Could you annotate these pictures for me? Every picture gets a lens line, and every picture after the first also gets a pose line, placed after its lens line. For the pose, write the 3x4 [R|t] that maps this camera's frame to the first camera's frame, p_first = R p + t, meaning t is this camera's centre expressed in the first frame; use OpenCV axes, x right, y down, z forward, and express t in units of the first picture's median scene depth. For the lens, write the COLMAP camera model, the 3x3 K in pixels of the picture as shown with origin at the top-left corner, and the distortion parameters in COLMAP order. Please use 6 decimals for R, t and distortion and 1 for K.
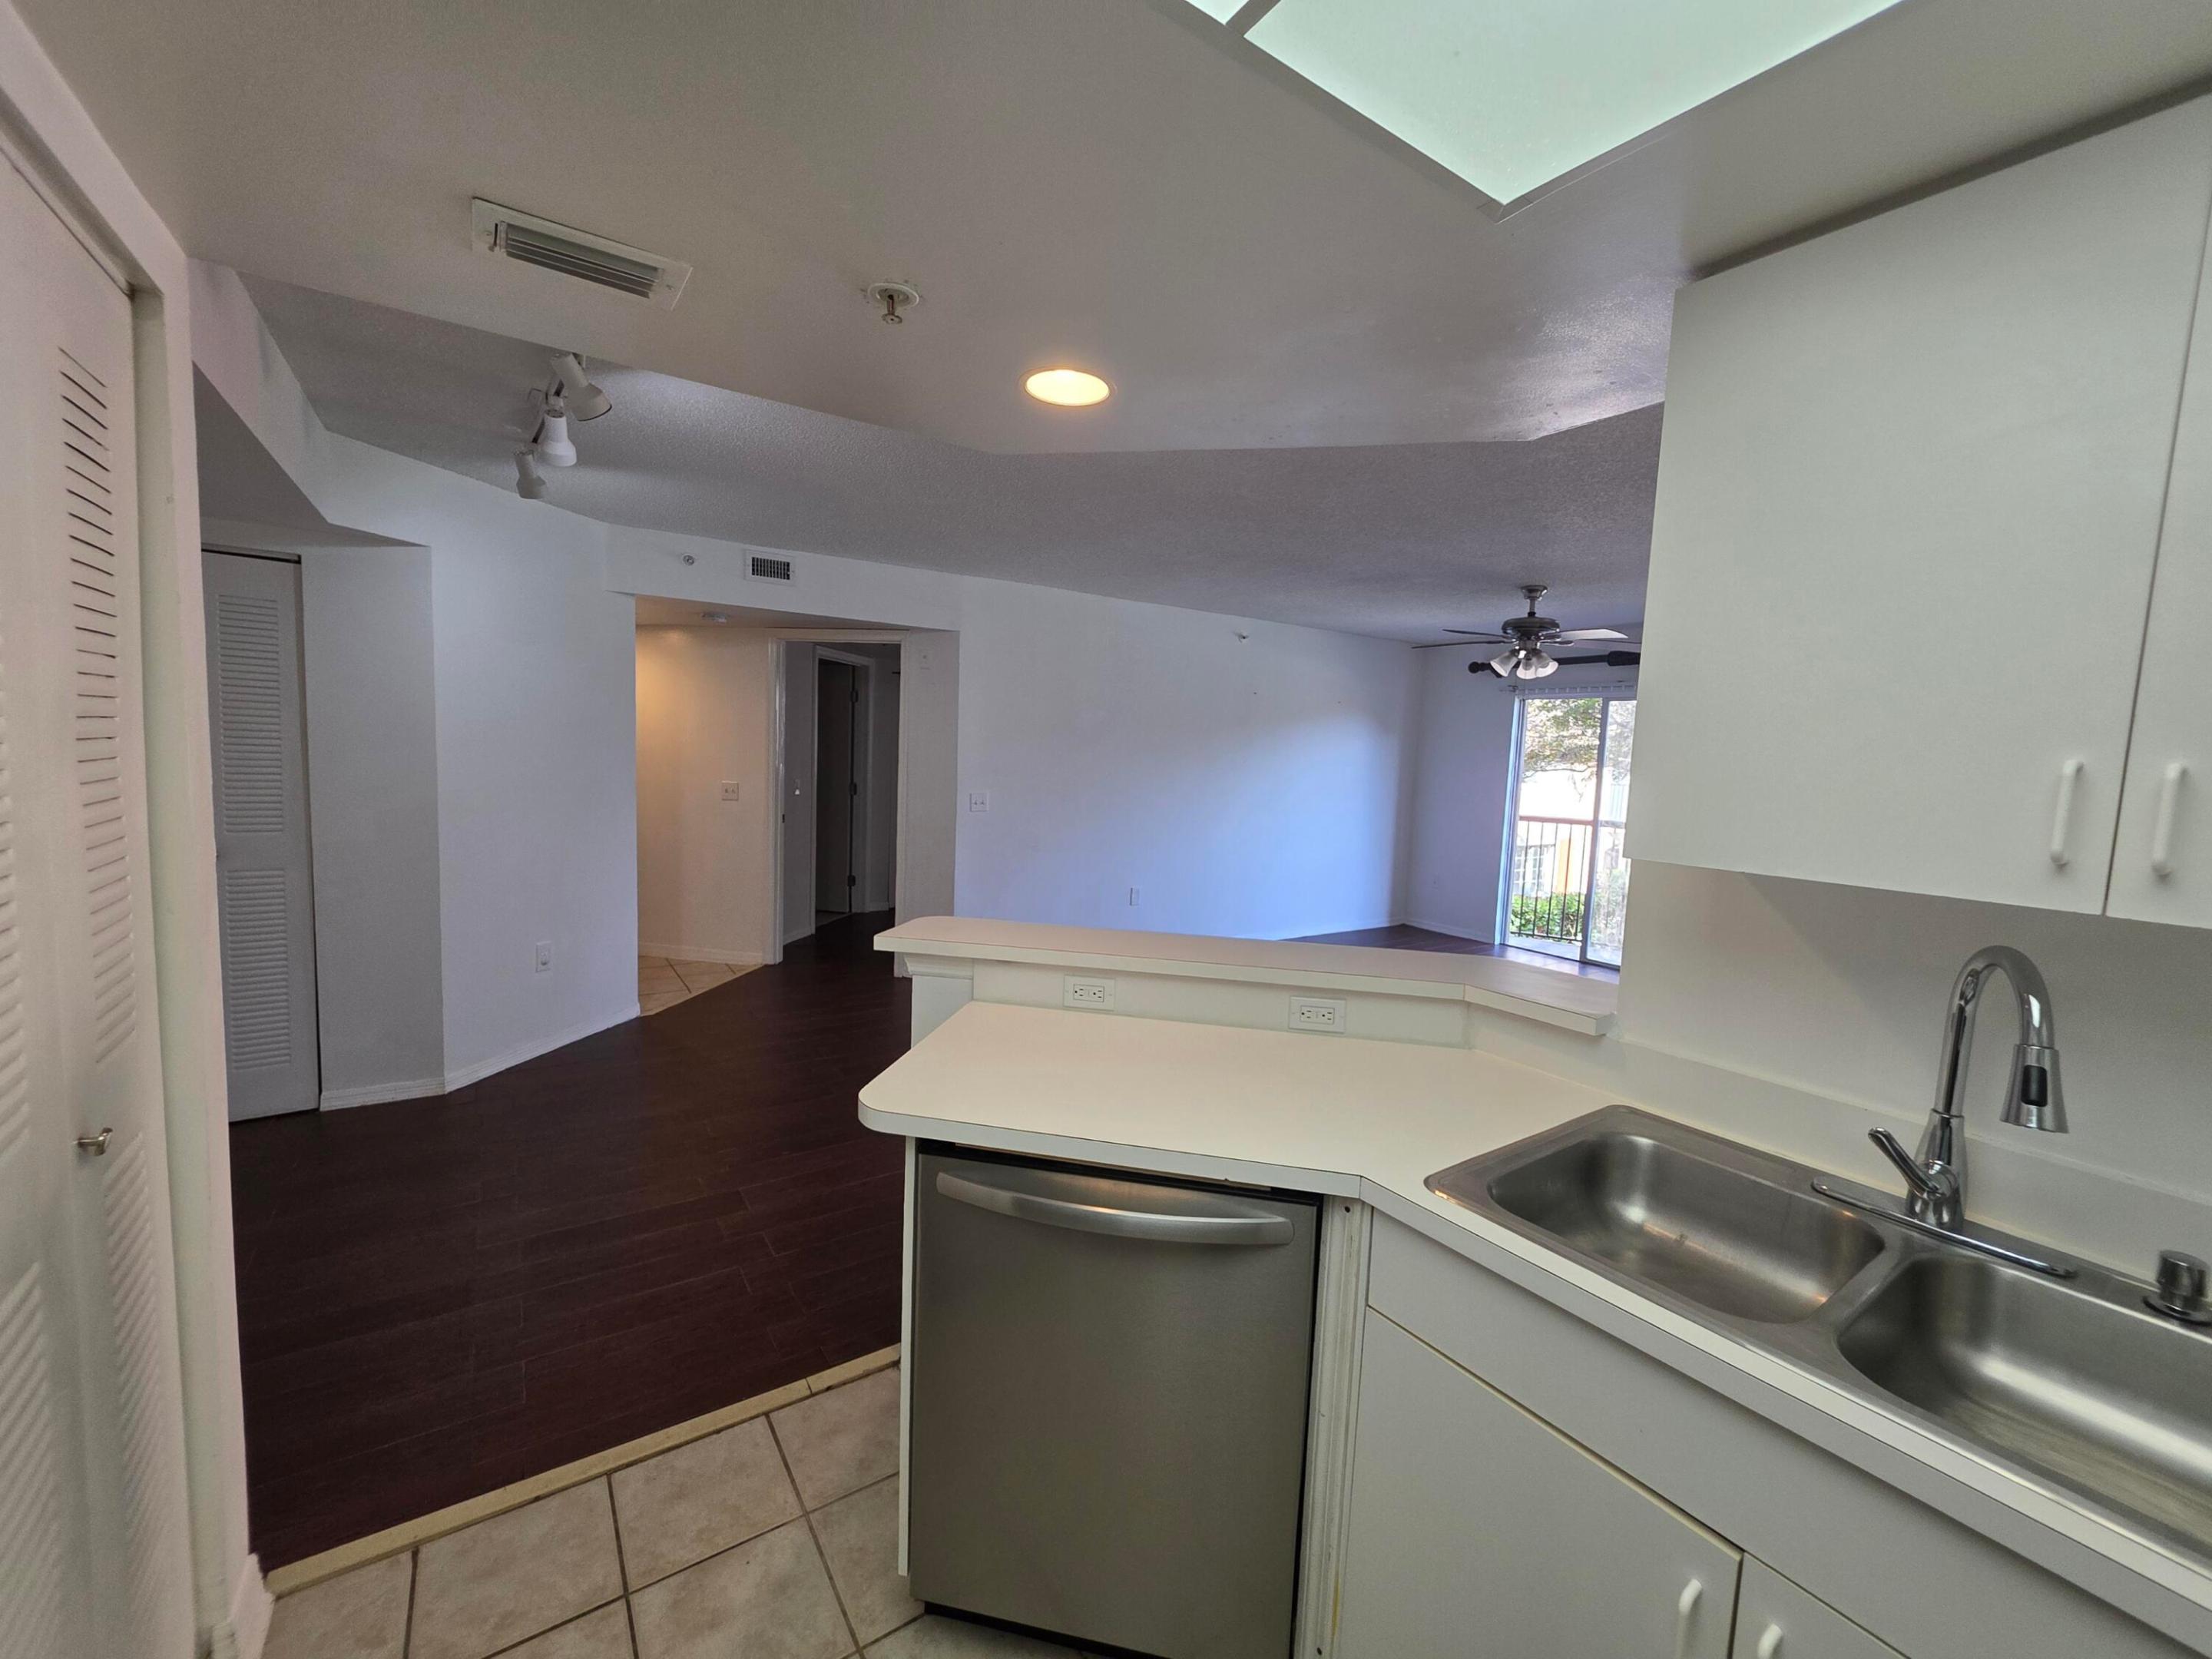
lens RADIAL K [[888.7, 0, 1100.1], [0, 888.7, 825.1], [0, 0, 1]] dist [0.000130, -0.000129]
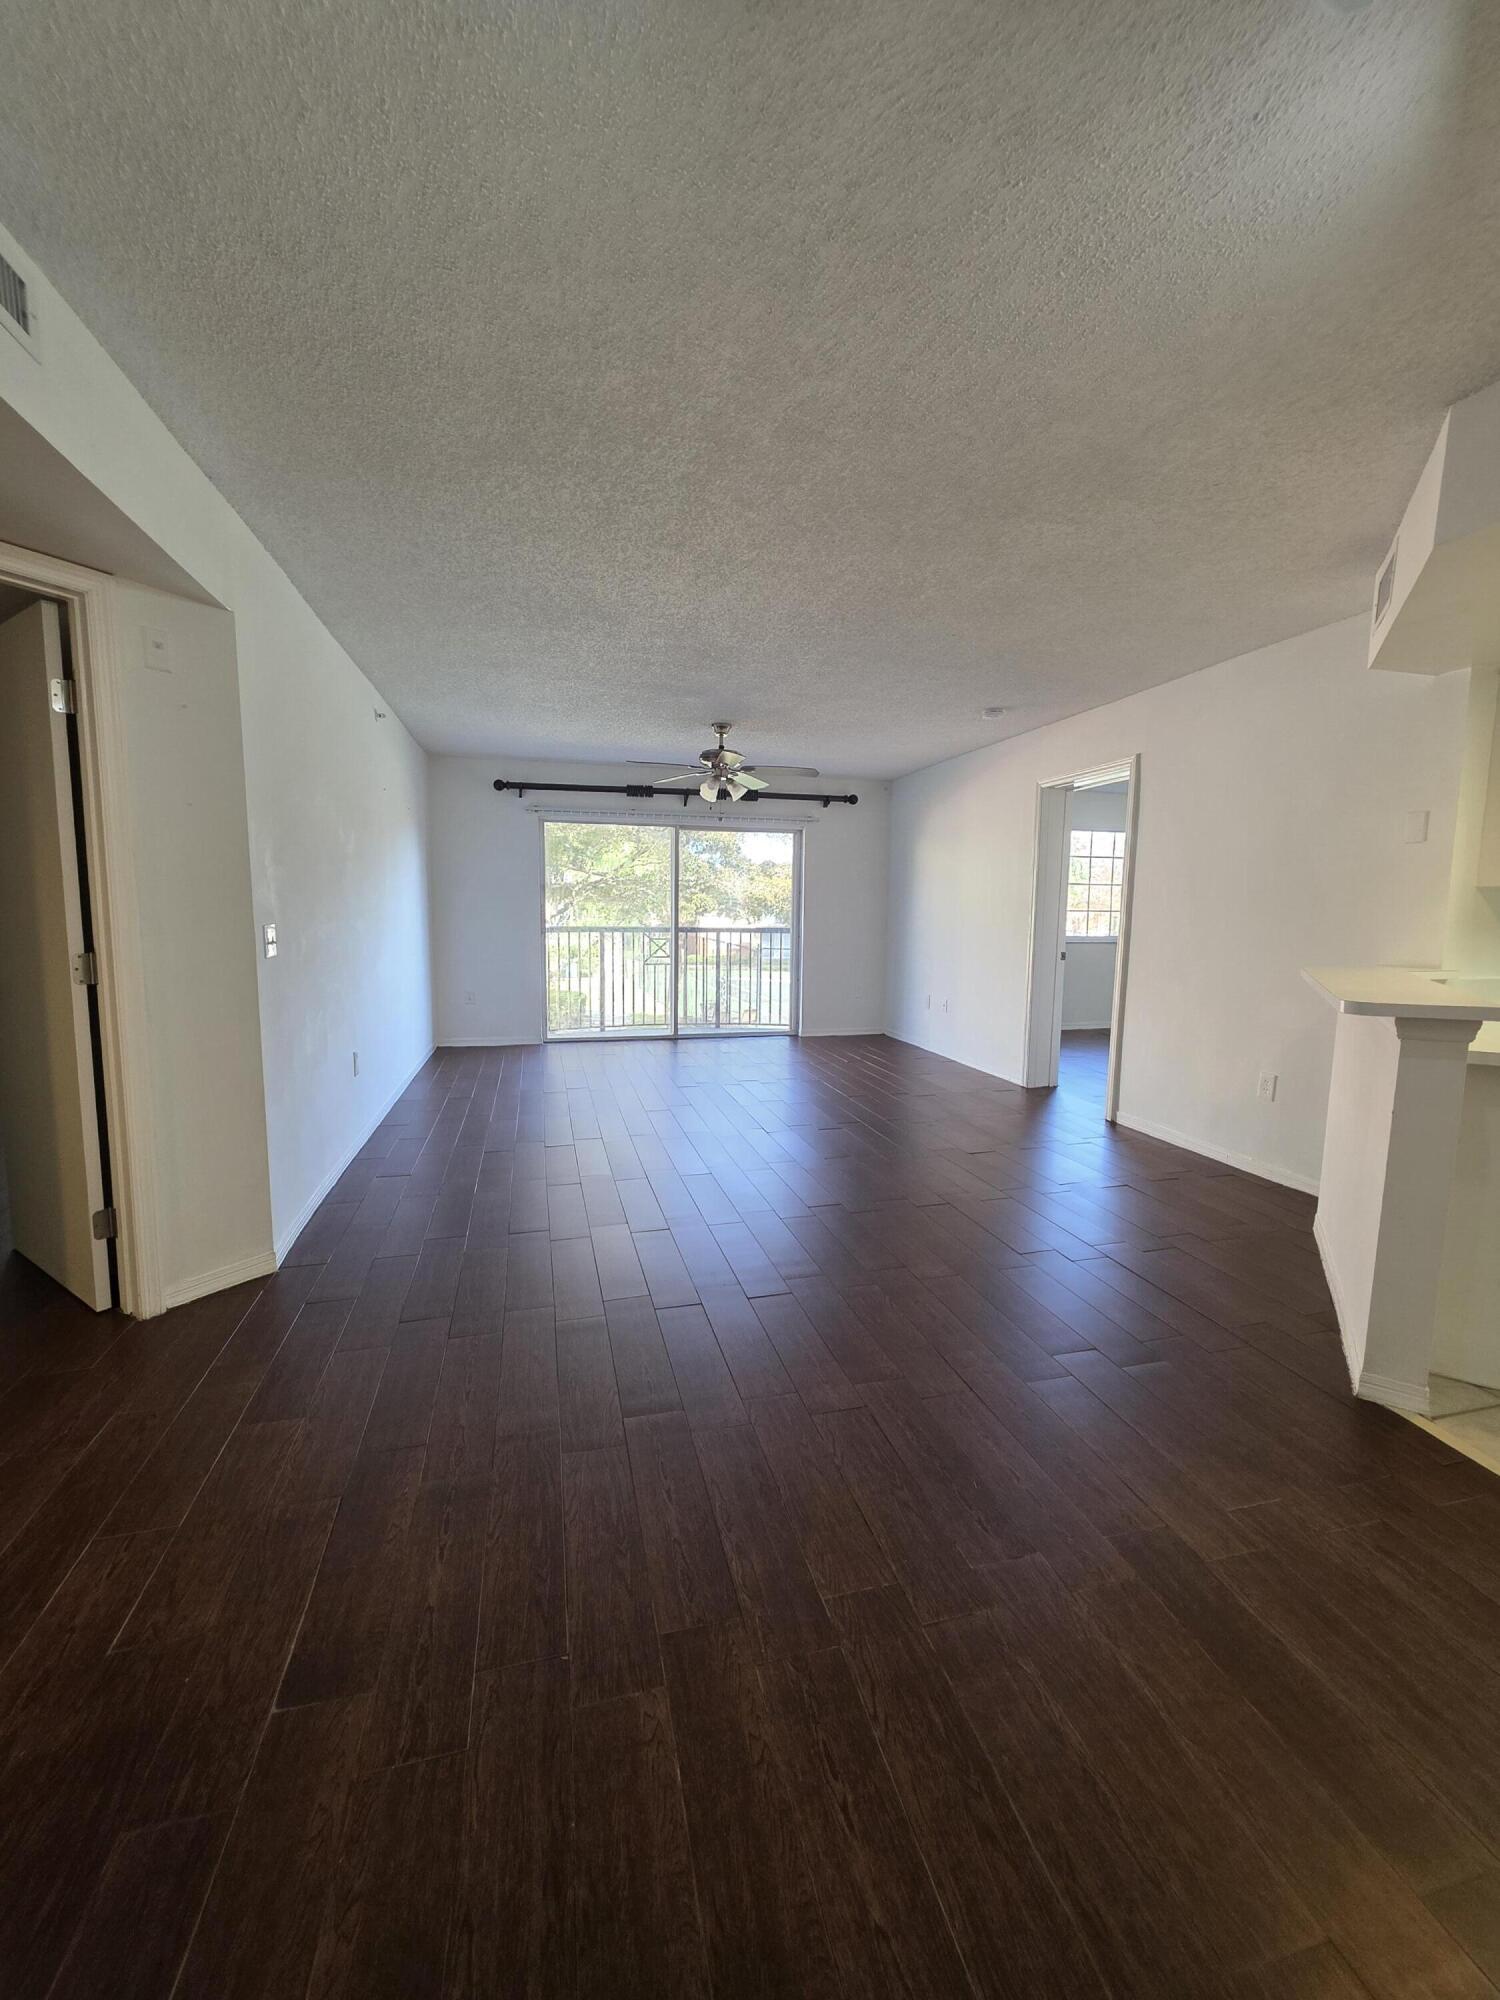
lens RADIAL K [[798.4, 0, 749.8], [0, 798.4, 991.3], [0, 0, 1]] dist [0.001126, 0.000467]
pose [[0.323130, -0.139994, 0.935942, -1.242488], [0.091016, 0.989010, 0.116509, -0.077450], [-0.941967, 0.047539, 0.332321, 1.386605]]
